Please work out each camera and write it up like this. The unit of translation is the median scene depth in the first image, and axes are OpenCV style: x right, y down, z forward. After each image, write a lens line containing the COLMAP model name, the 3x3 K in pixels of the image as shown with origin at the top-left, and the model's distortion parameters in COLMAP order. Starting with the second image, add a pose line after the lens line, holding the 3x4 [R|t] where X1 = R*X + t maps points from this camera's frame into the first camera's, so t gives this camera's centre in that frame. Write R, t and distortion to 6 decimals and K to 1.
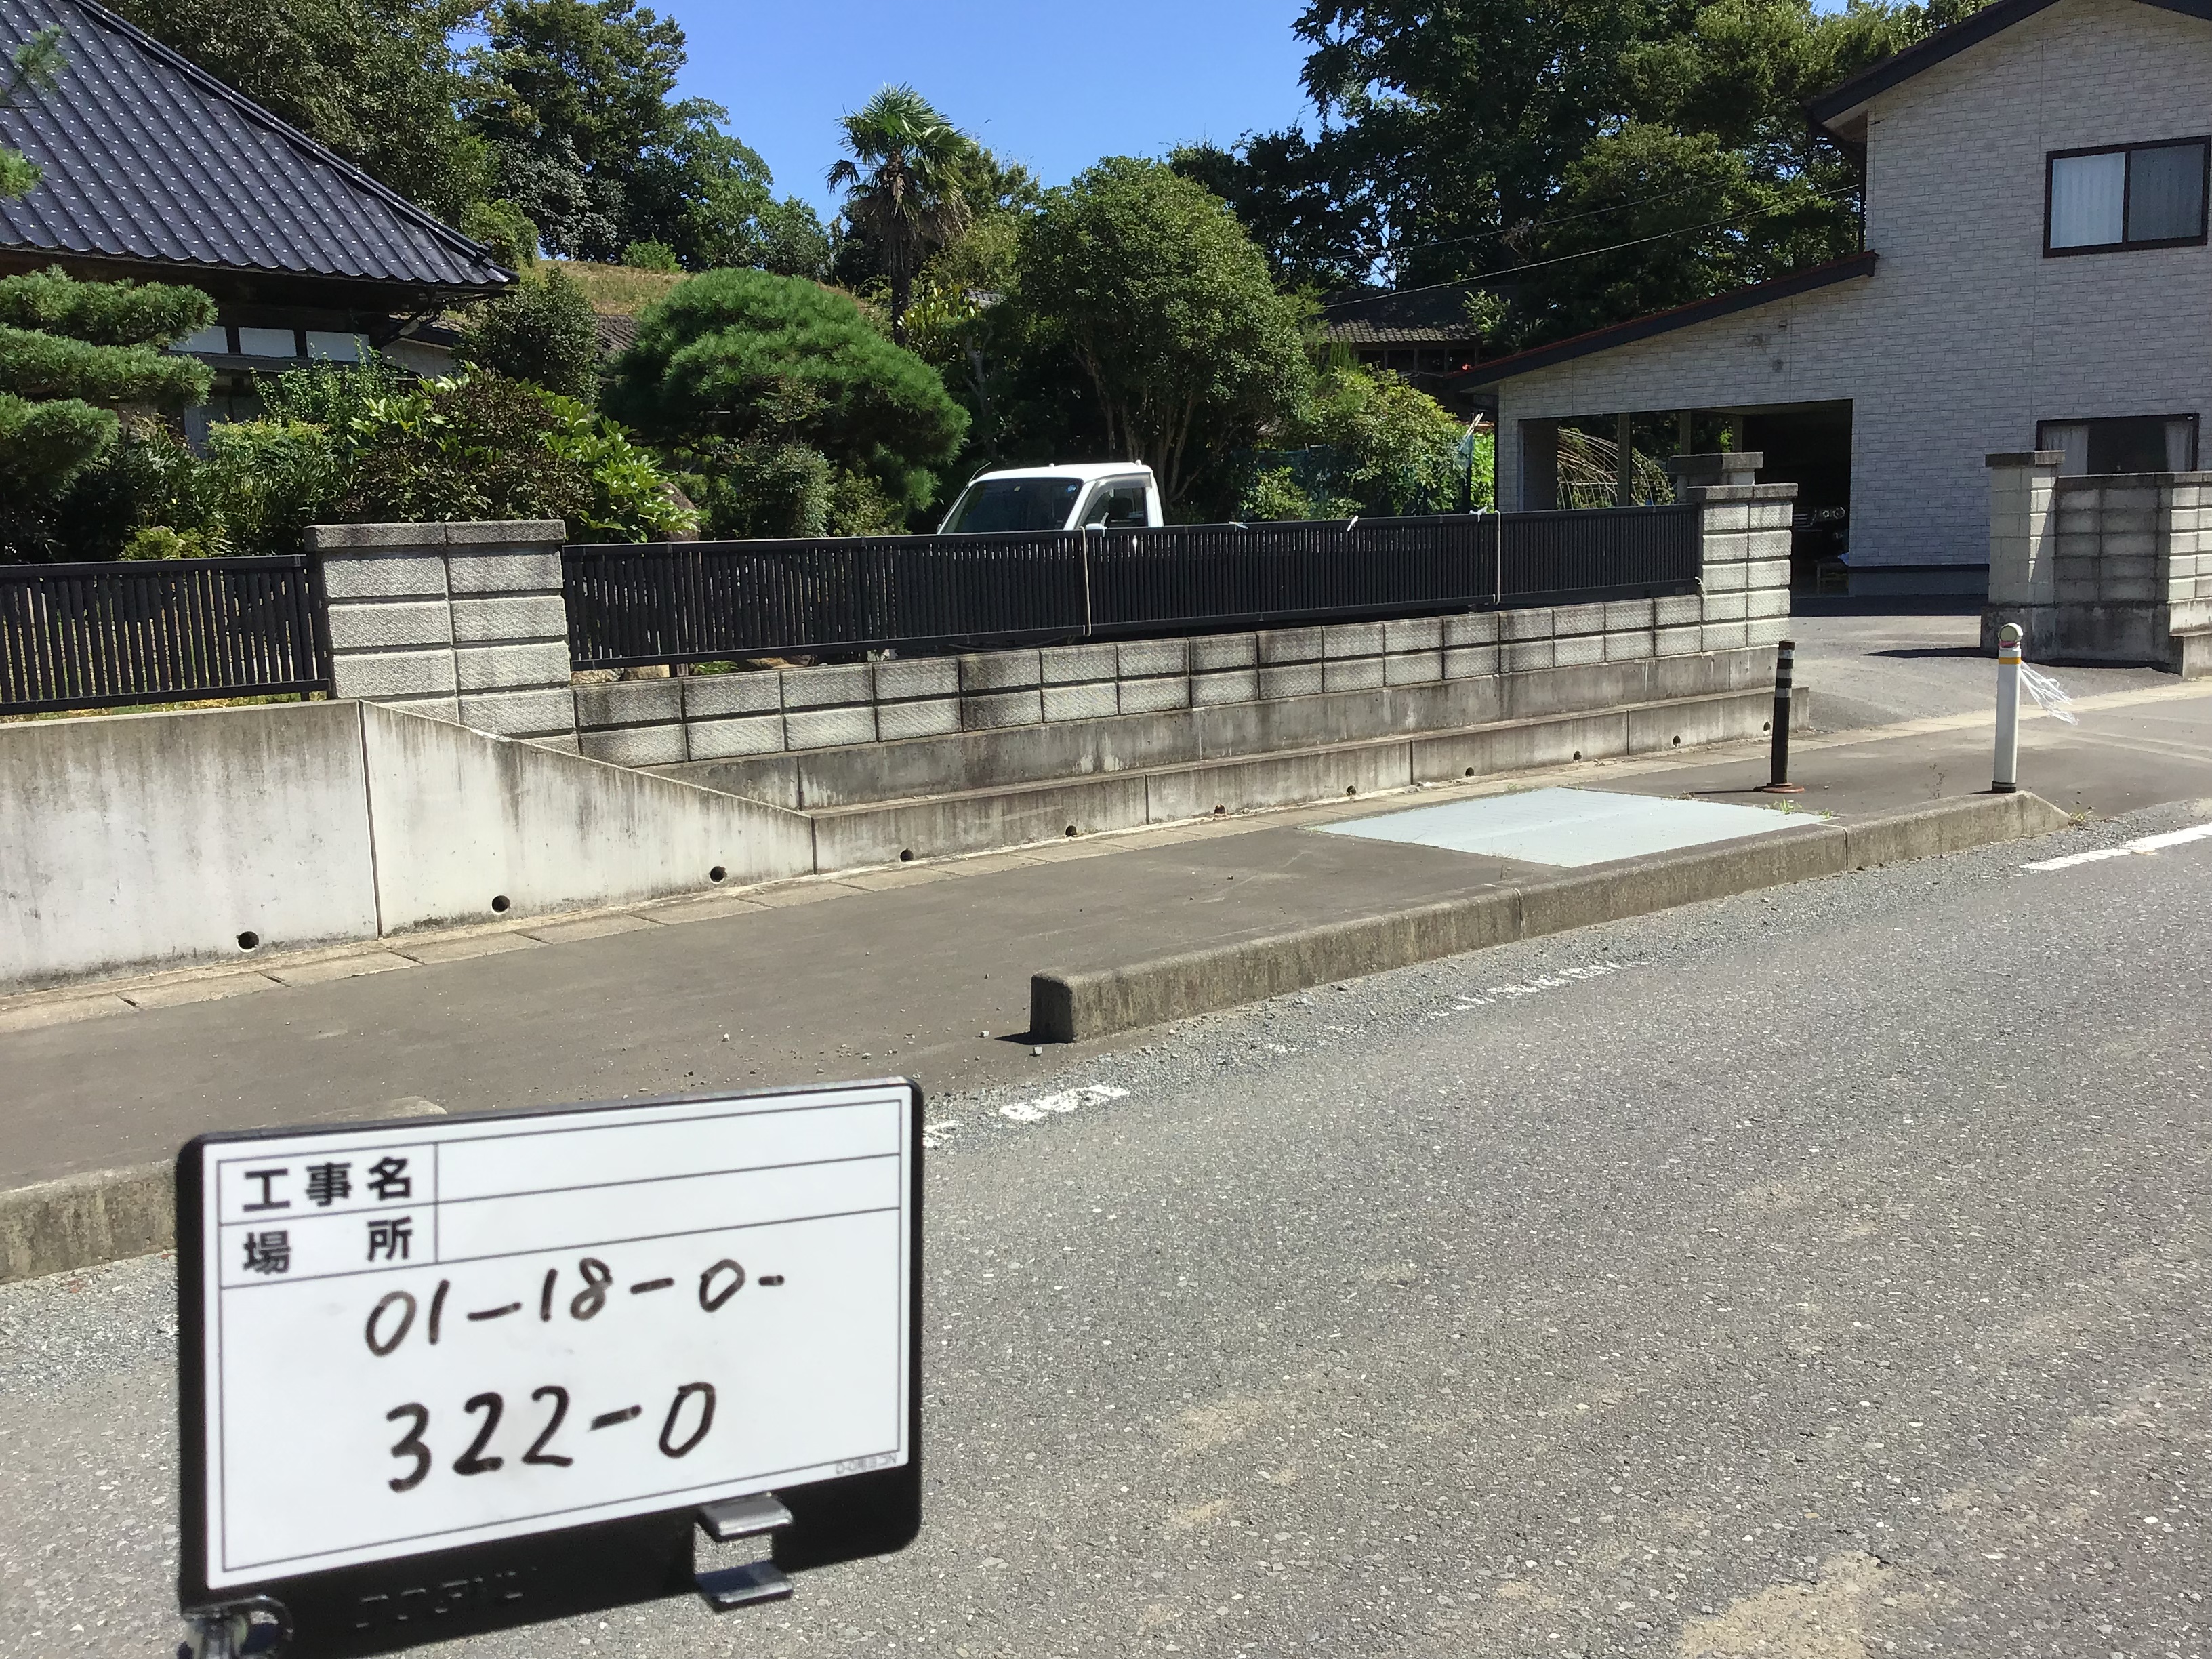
lens RADIAL K [[2028.2, 0, 1105.4], [0, 2028.2, 779.9], [0, 0, 1]] dist [0.130972, -0.231434]
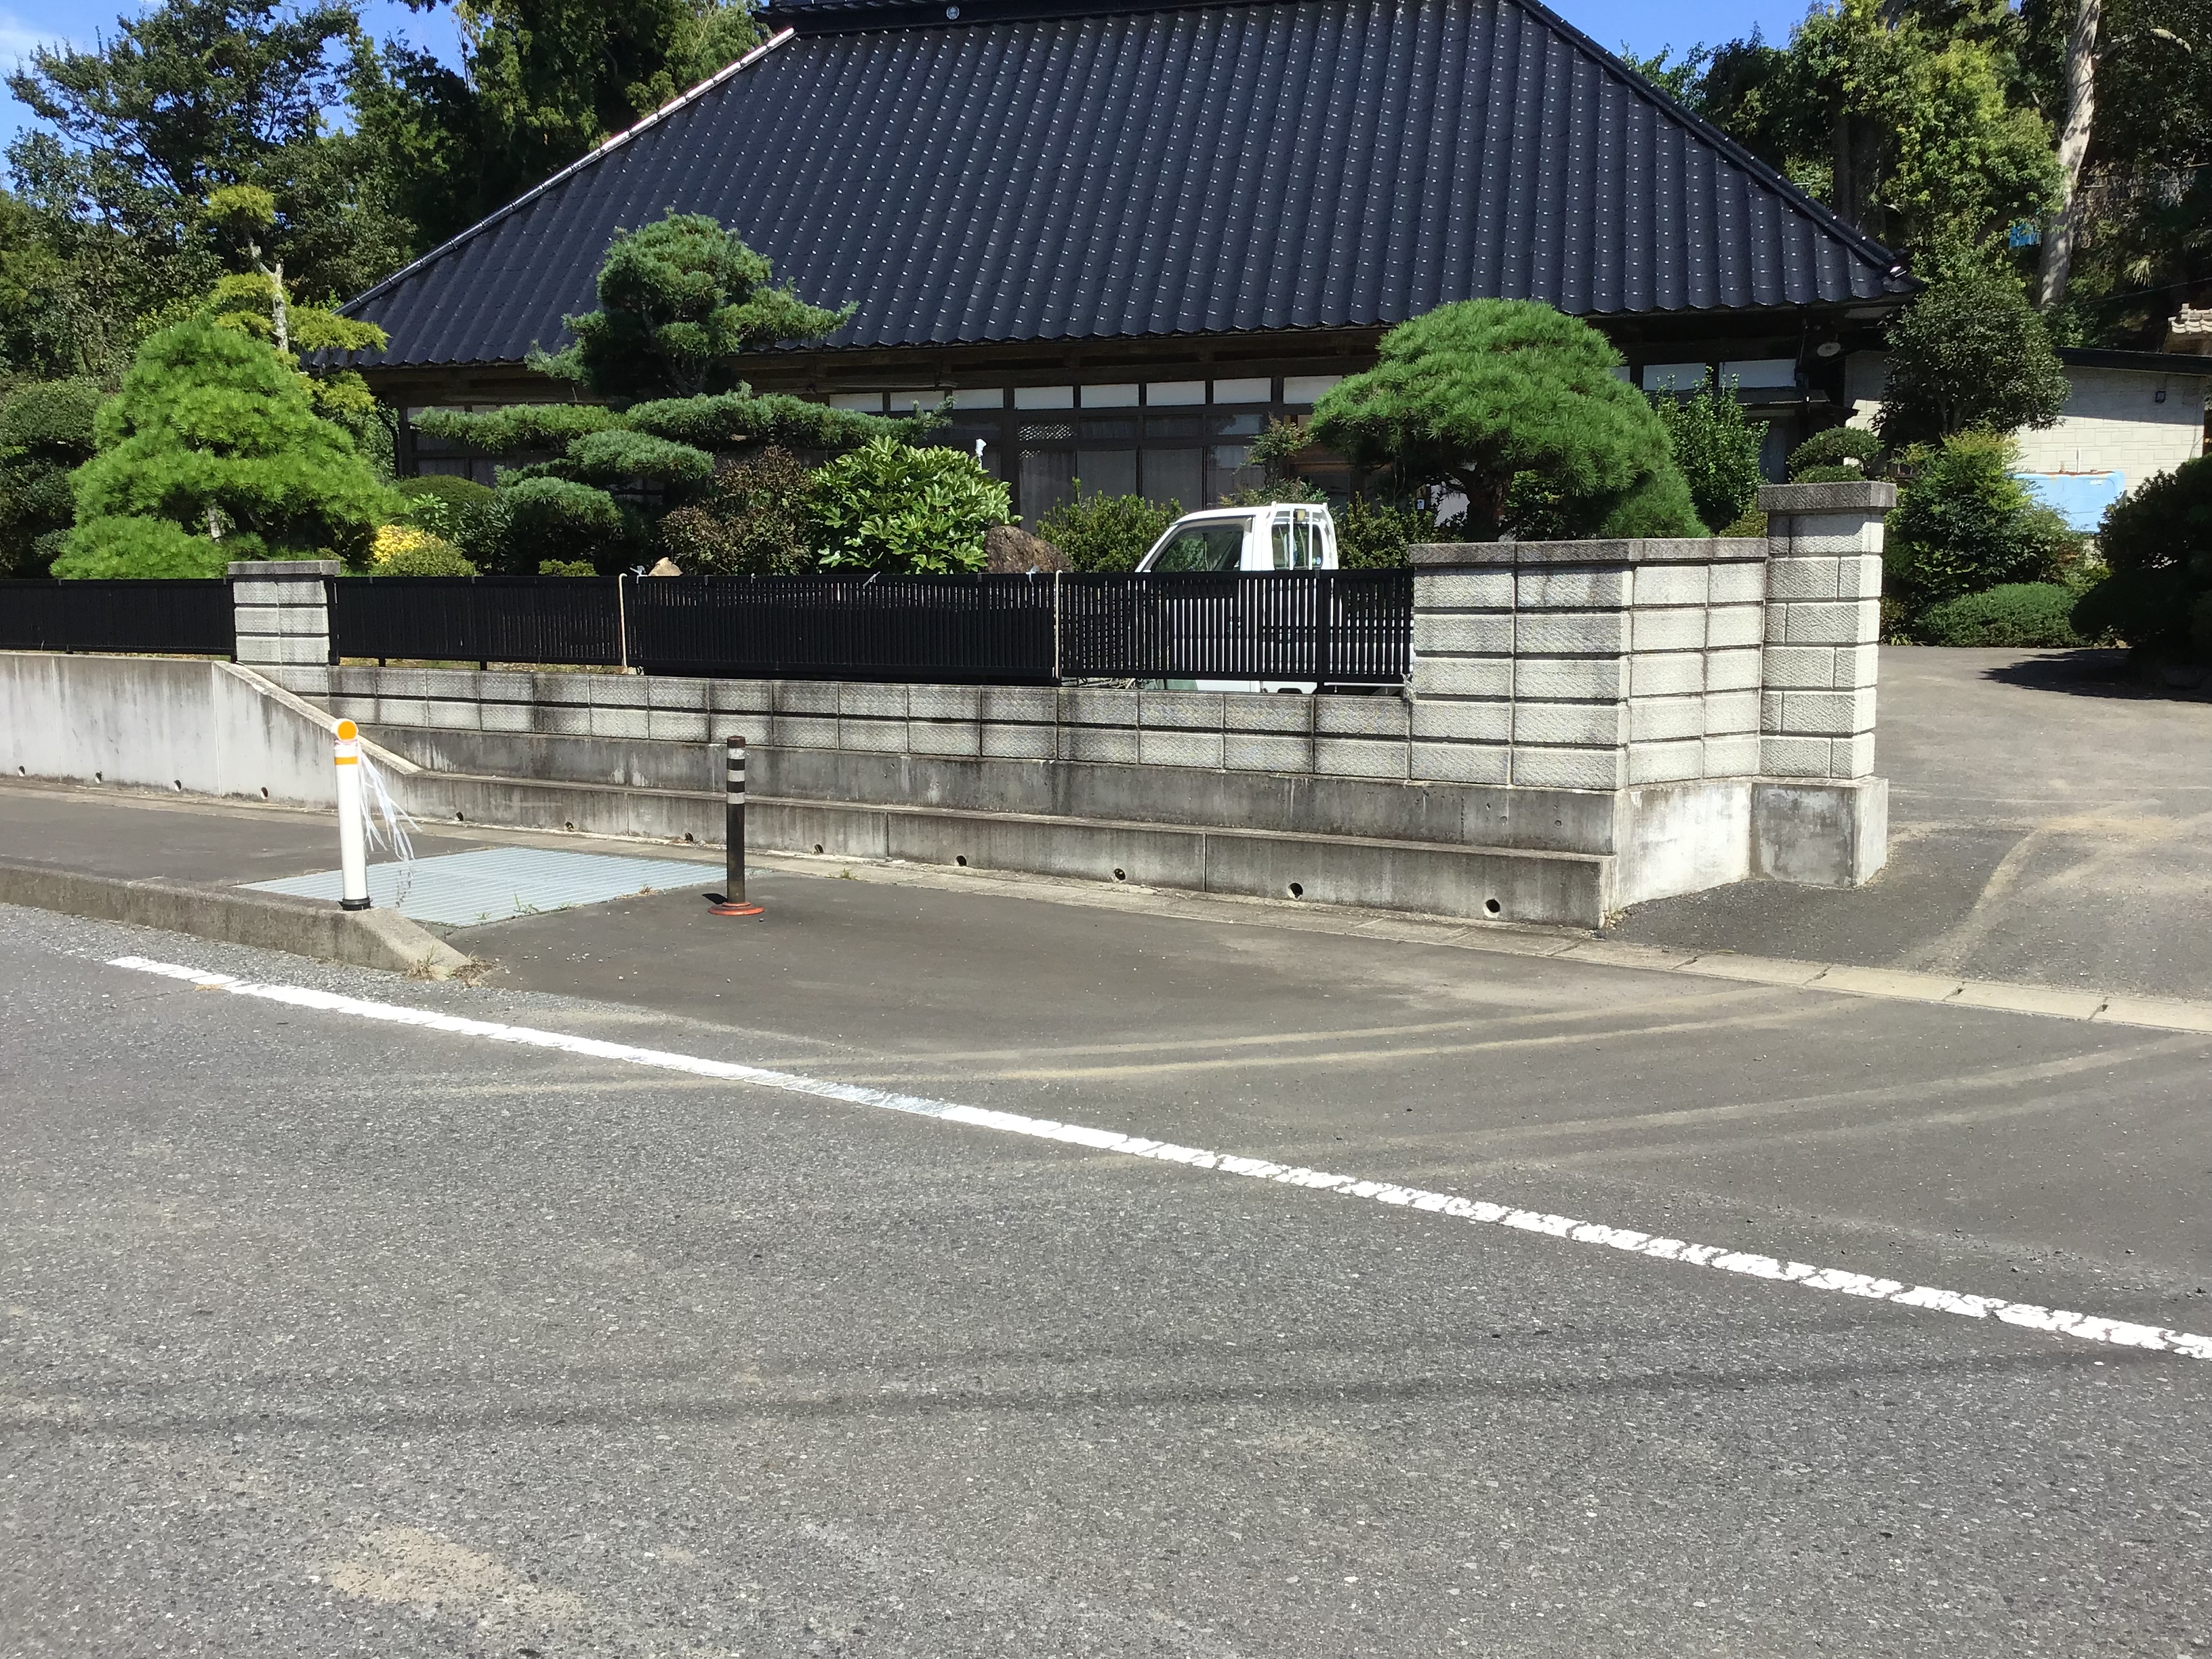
lens RADIAL K [[1958.1, 0, 1106.0], [0, 1958.1, 829.5], [0, 0, 1]] dist [0.045616, 0.004670]
pose [[0.337321, 0.156003, -0.928374, 1.049058], [-0.118358, 0.985376, 0.122576, -0.137353], [0.933920, 0.068533, 0.350852, 0.793664]]
